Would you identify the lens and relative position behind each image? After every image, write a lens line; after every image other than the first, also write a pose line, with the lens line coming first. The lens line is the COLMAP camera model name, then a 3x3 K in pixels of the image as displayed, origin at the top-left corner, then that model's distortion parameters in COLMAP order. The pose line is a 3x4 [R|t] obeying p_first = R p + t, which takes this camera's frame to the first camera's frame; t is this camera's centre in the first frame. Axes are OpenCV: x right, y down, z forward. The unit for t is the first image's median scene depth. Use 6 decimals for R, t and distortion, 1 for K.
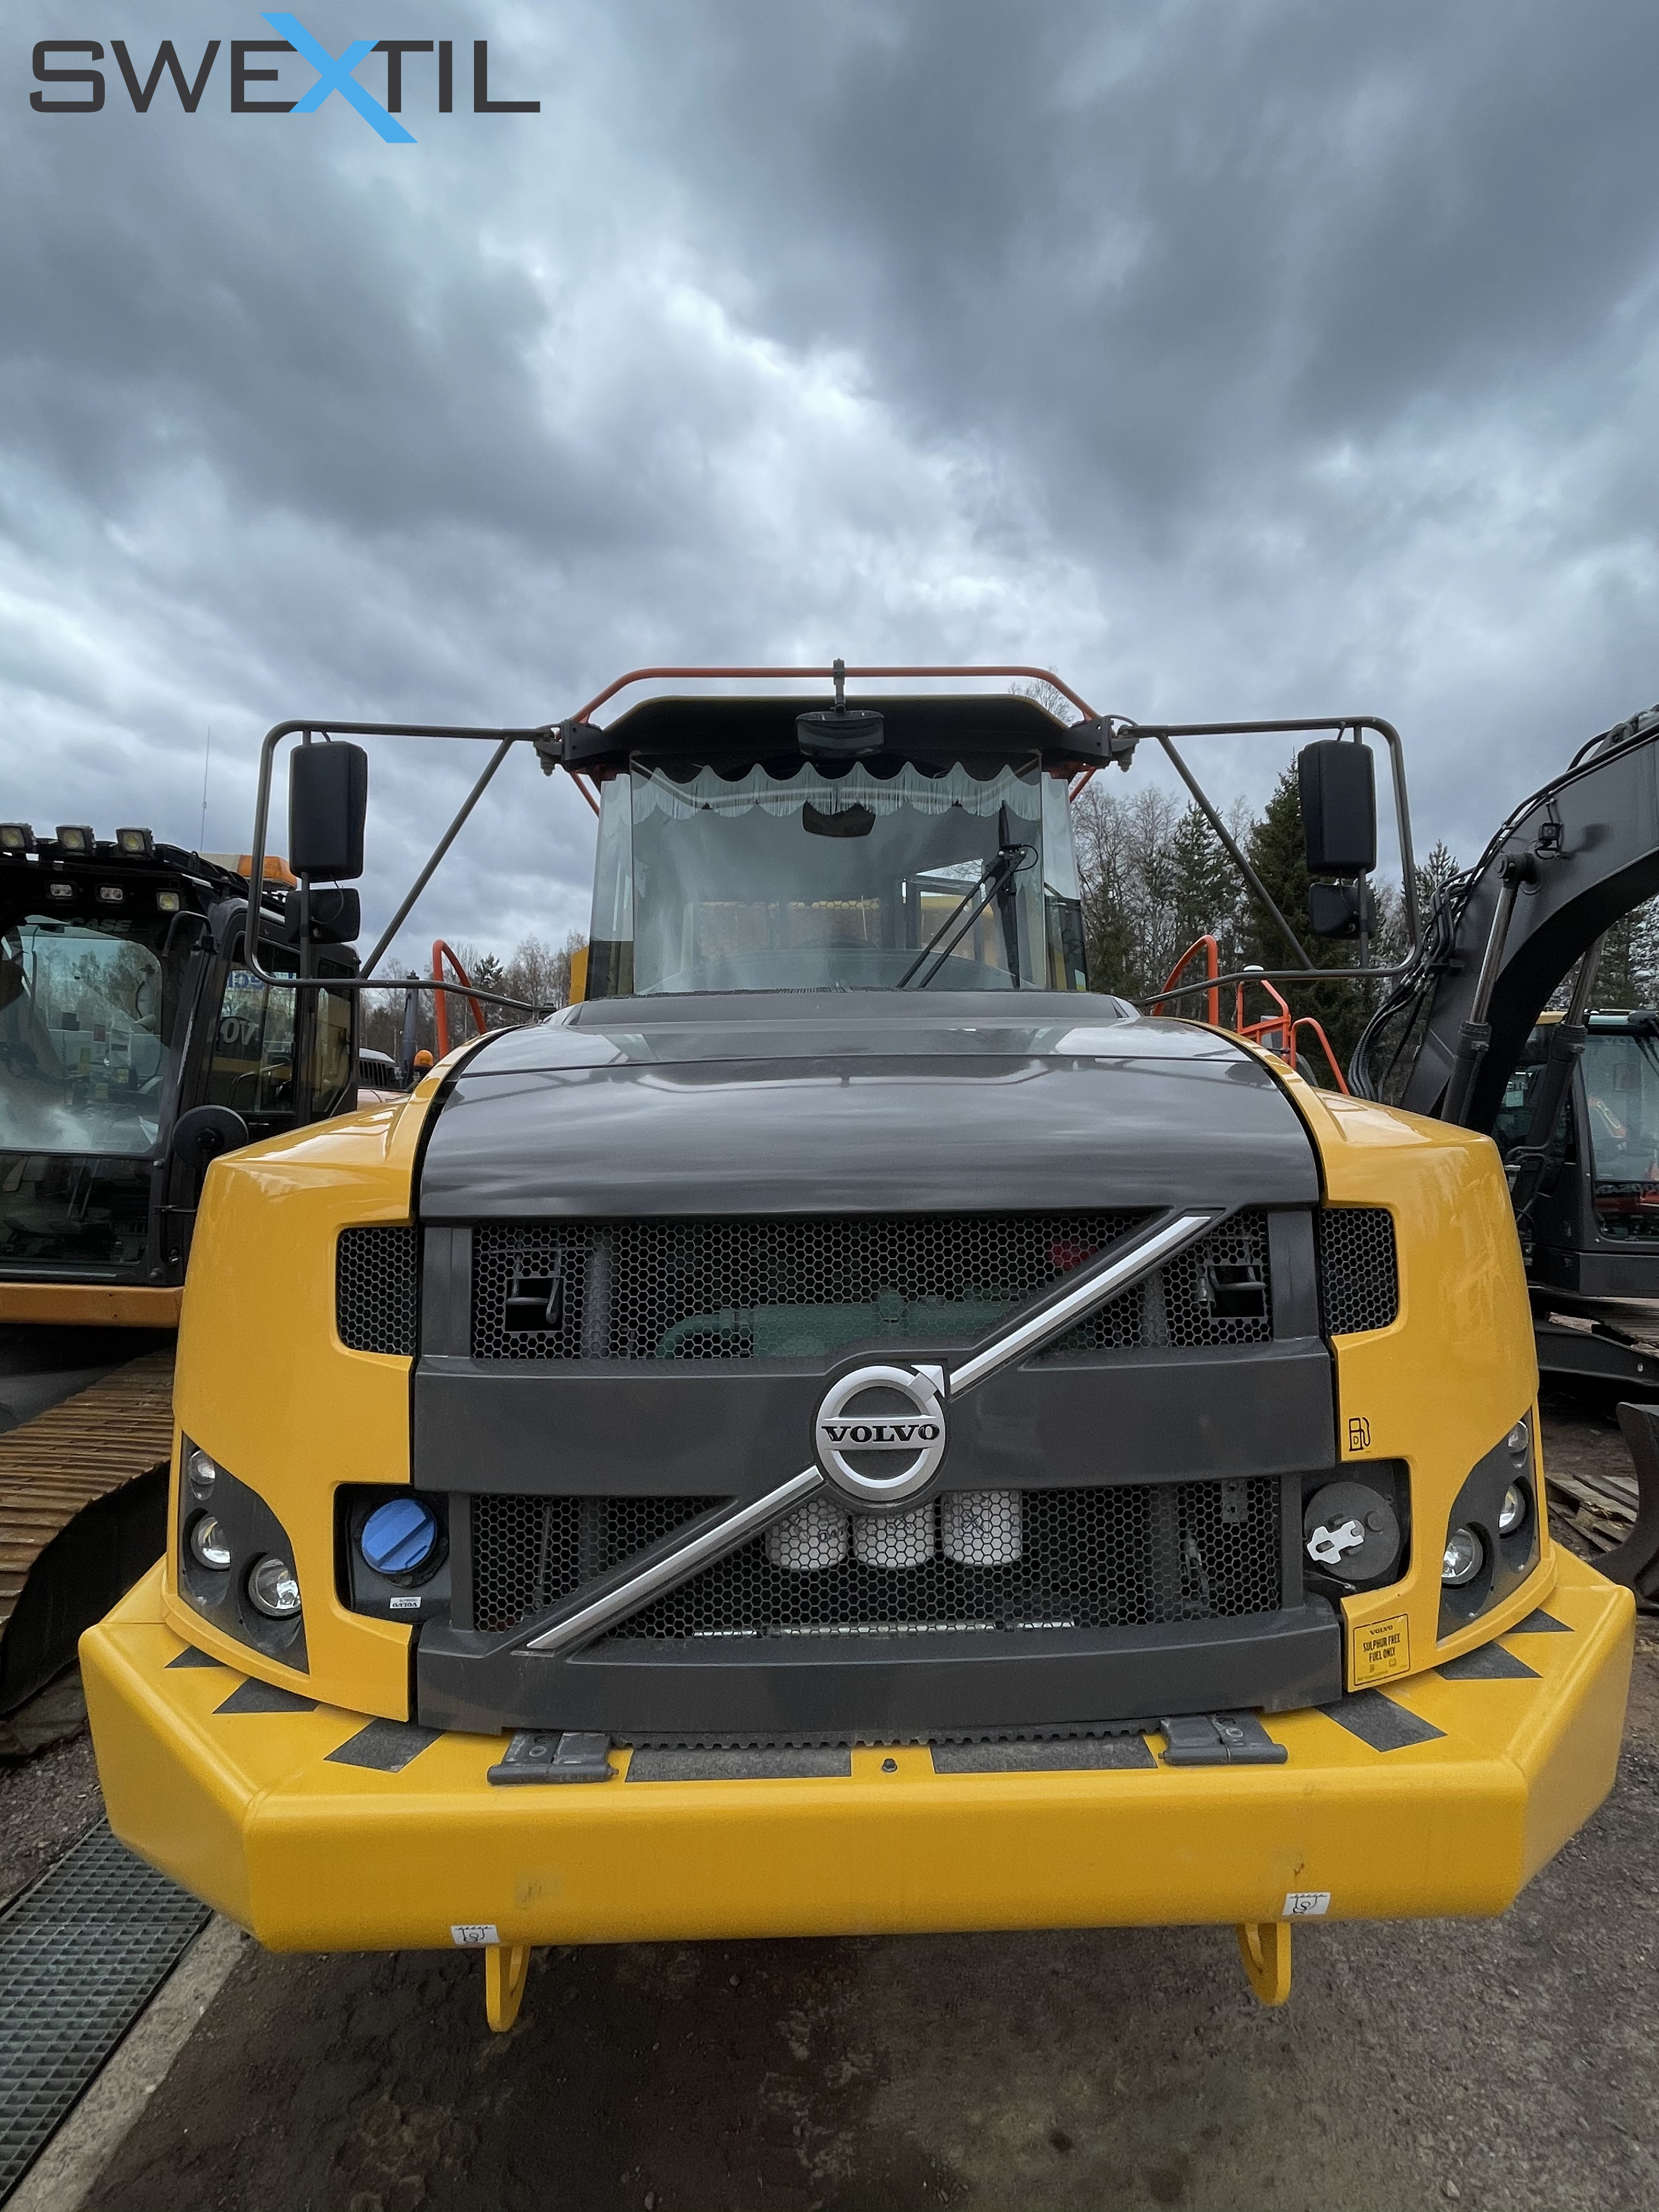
lens RADIAL K [[1048.6, 0, 829.5], [0, 1048.6, 1106.0], [0, 0, 1]] dist [-0.000277, -0.000224]
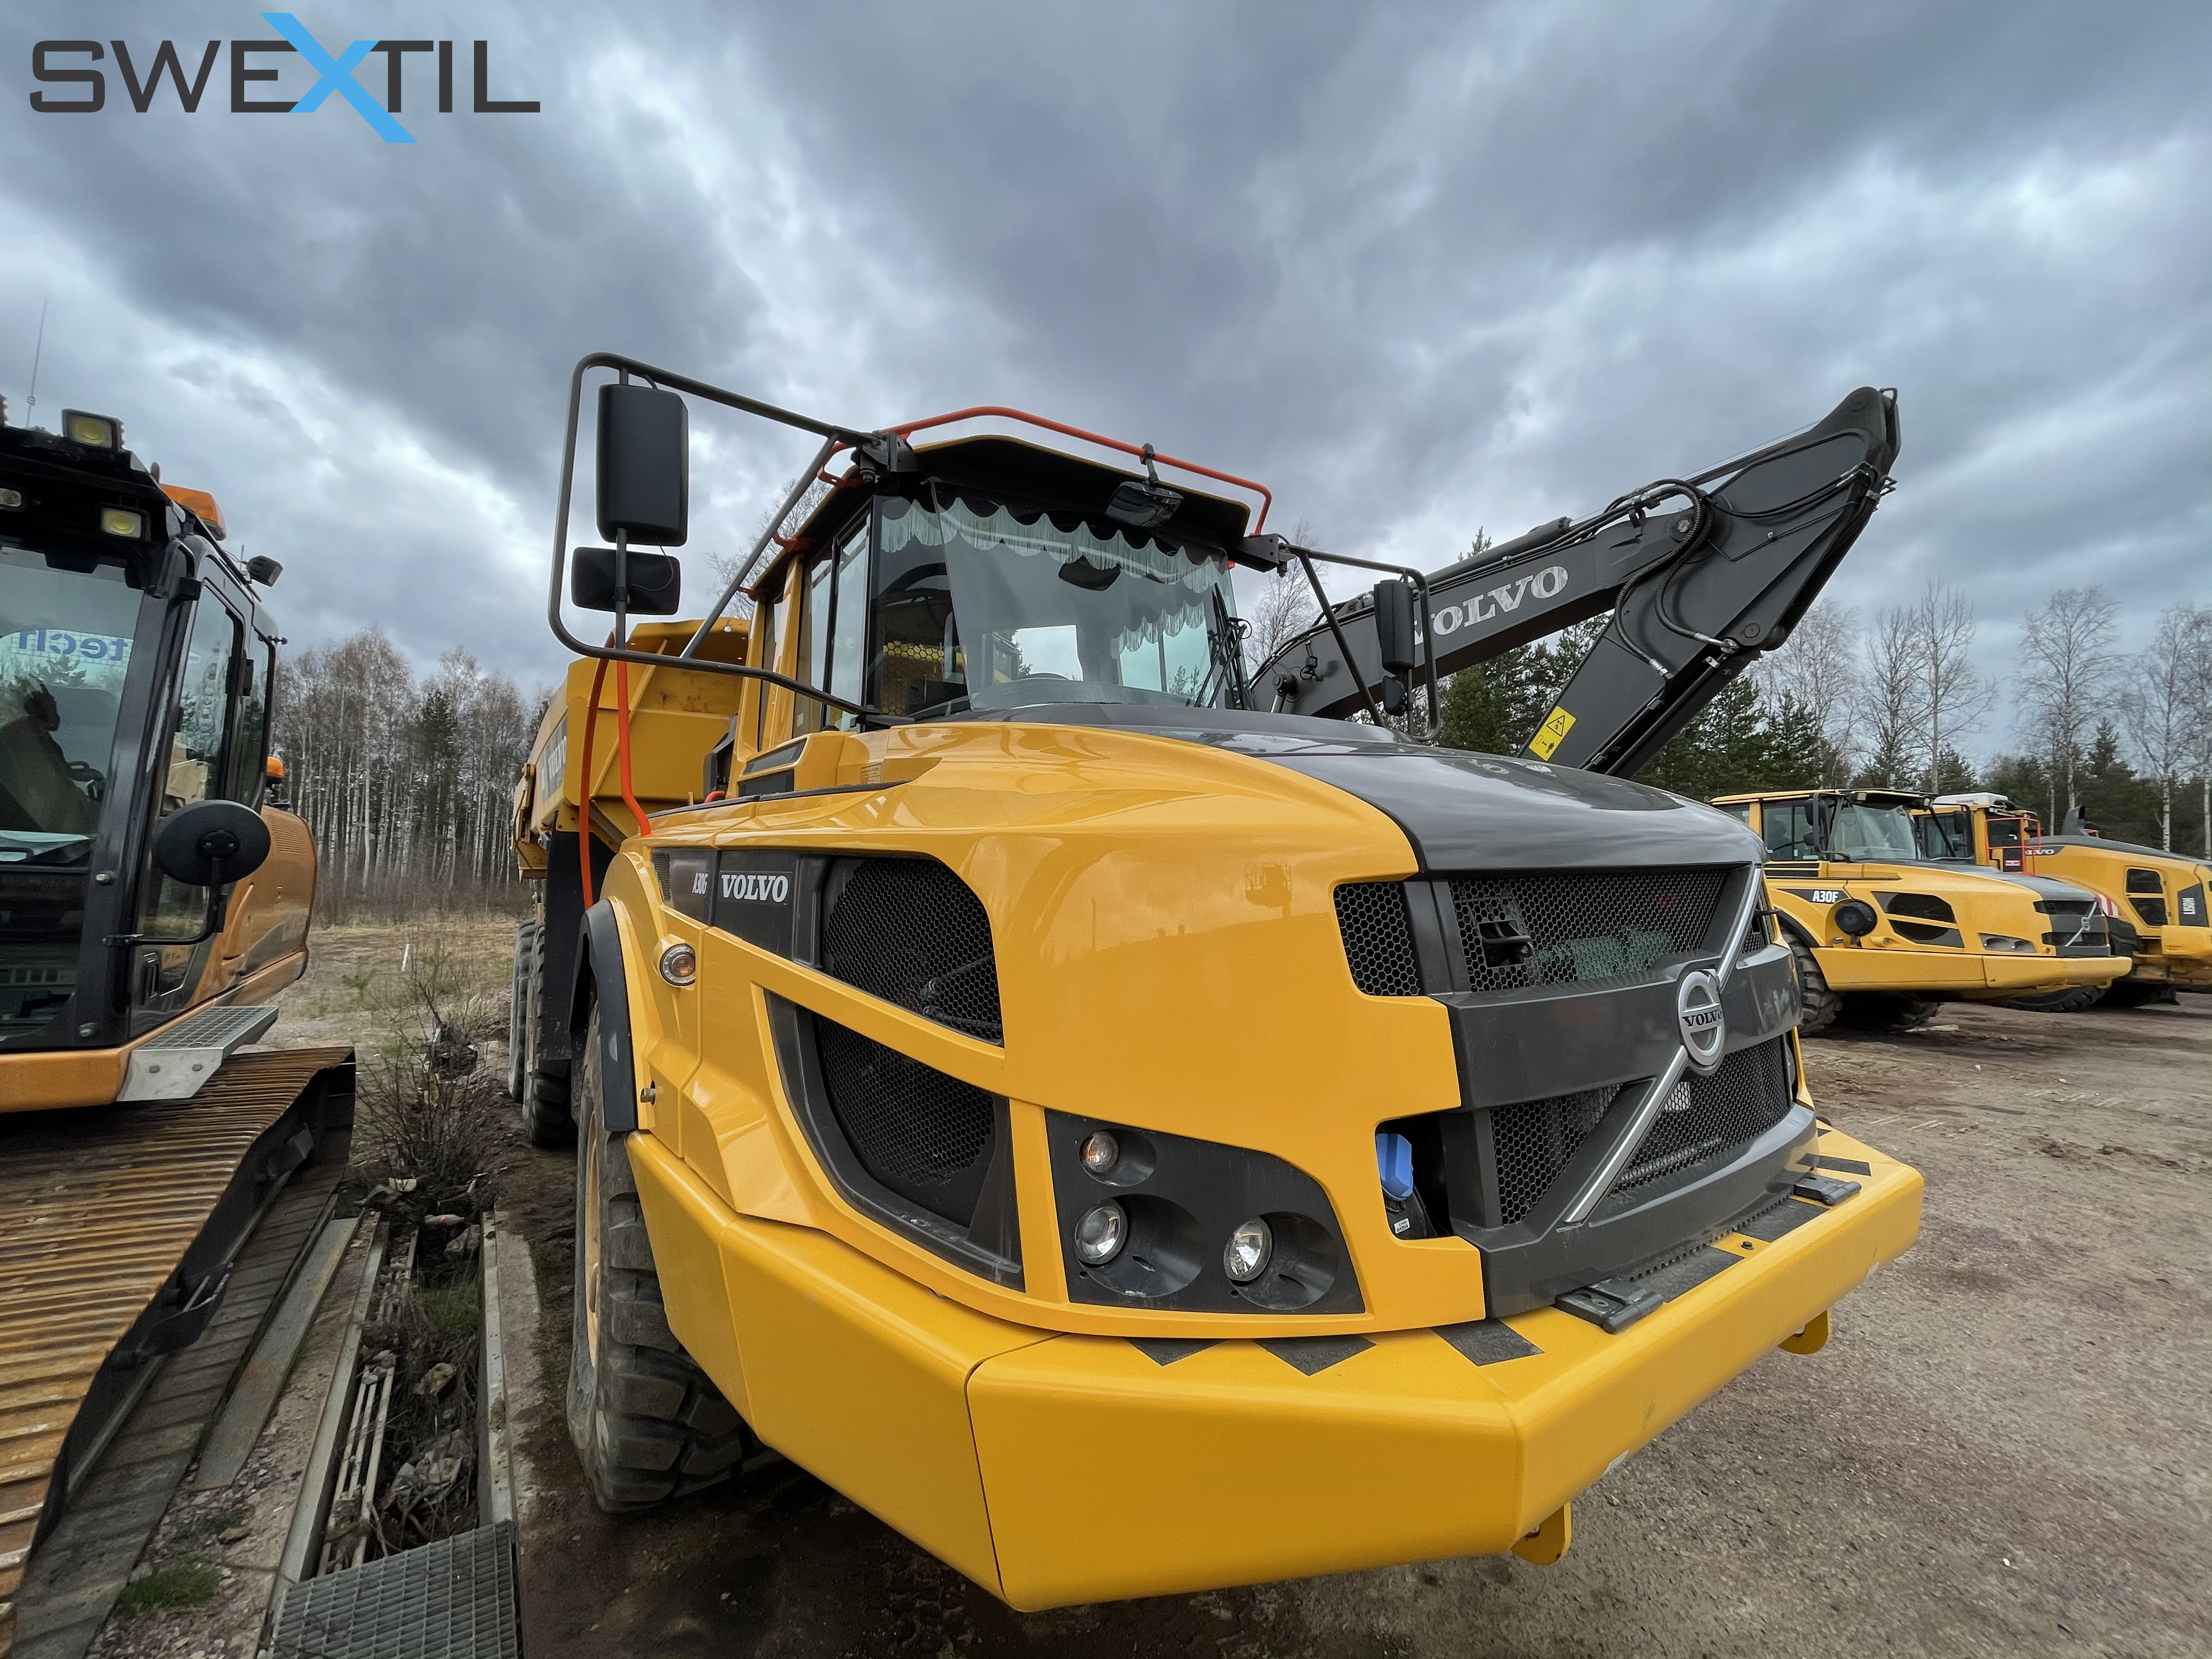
lens RADIAL K [[884.6, 0, 1094.0], [0, 884.6, 822.5], [0, 0, 1]] dist [-0.003242, -0.000234]
pose [[0.851299, 0.029043, 0.523877, -0.532865], [-0.012943, 0.999325, -0.034368, 0.040842], [-0.524522, 0.022476, 0.851100, 0.170163]]
